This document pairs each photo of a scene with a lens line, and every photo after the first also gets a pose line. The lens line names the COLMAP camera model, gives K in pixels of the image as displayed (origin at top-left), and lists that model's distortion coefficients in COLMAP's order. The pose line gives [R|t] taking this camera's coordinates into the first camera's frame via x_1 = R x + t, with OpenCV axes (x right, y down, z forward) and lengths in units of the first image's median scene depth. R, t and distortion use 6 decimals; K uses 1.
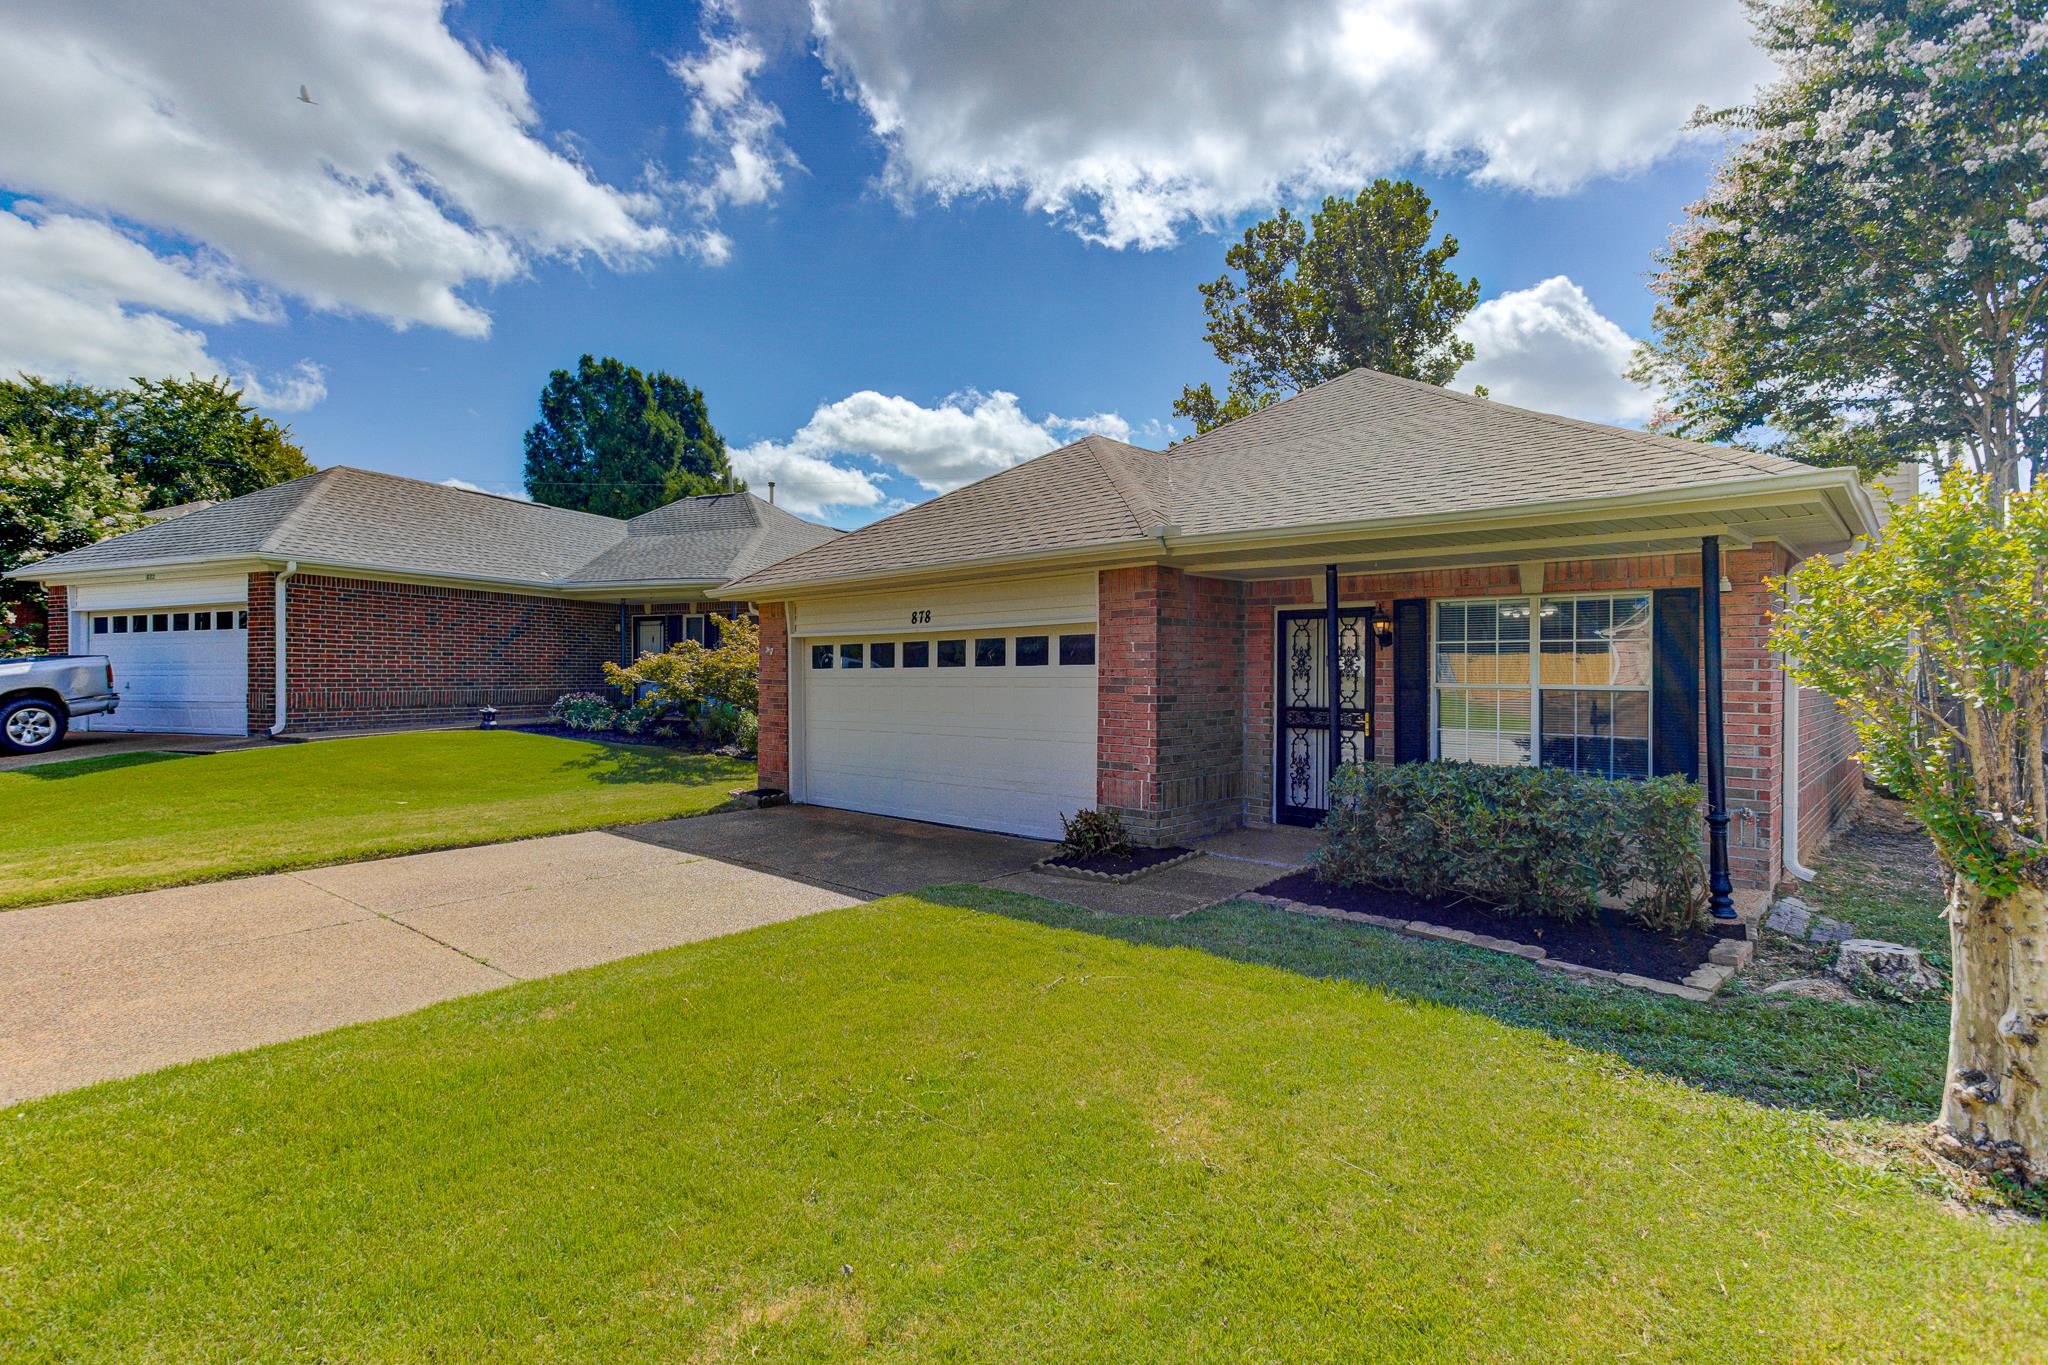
lens RADIAL K [[994.6, 0, 1003.7], [0, 994.6, 677.9], [0, 0, 1]] dist [-0.002067, 0.002897]
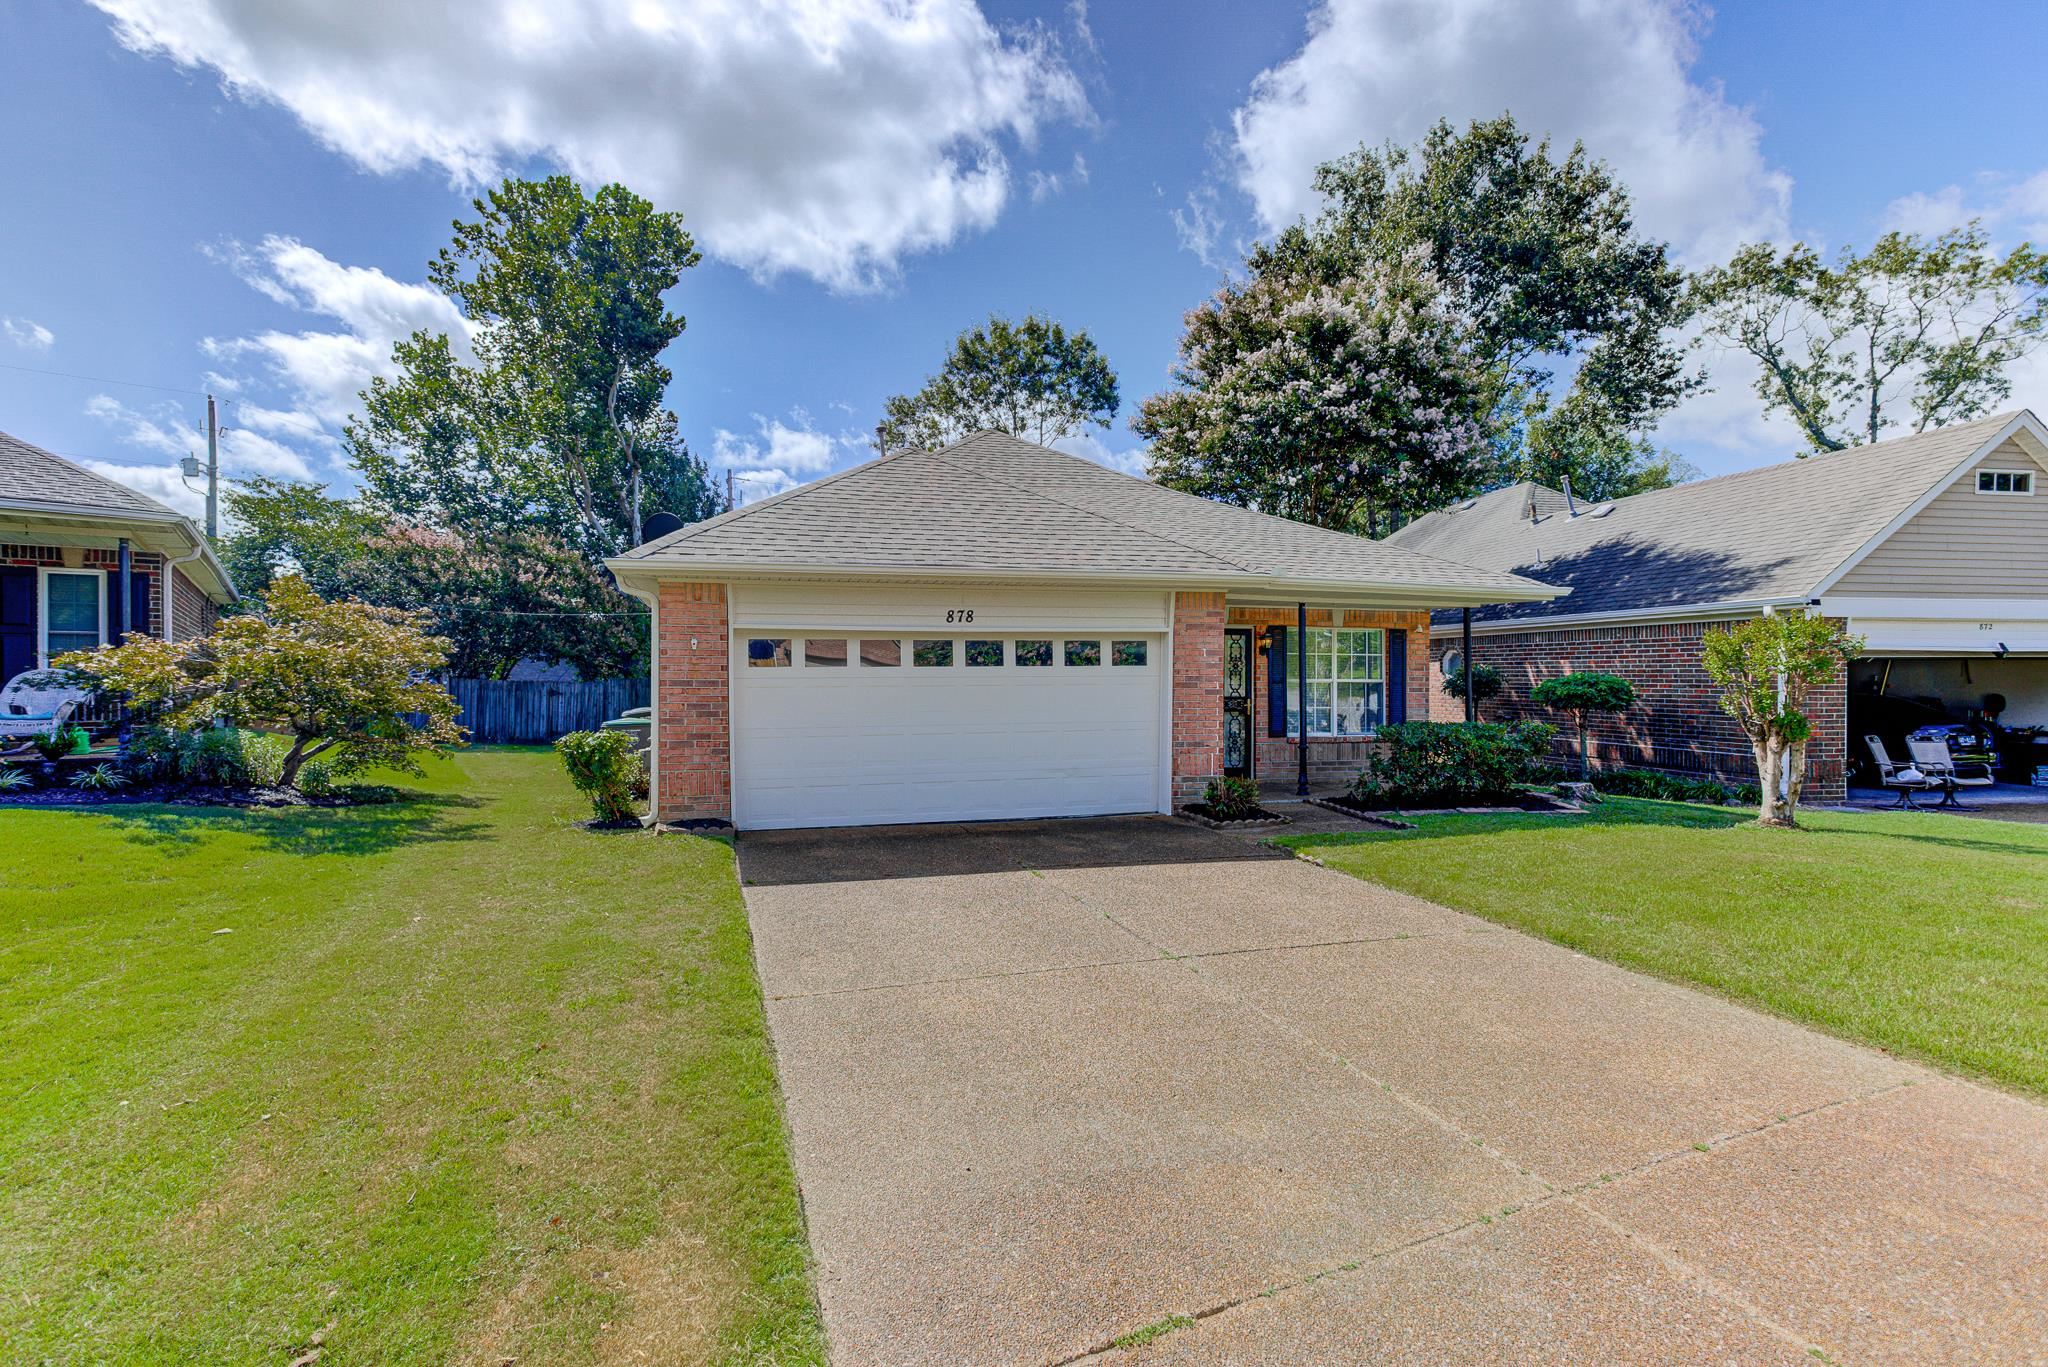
lens RADIAL K [[994.6, 0, 1003.7], [0, 994.6, 678.9], [0, 0, 1]] dist [-0.002067, 0.002897]
pose [[0.510728, -0.002494, 0.859739, -1.063387], [0.004874, 0.999988, 0.000005, 0.002262], [-0.859729, 0.004187, 0.510734, 0.523980]]
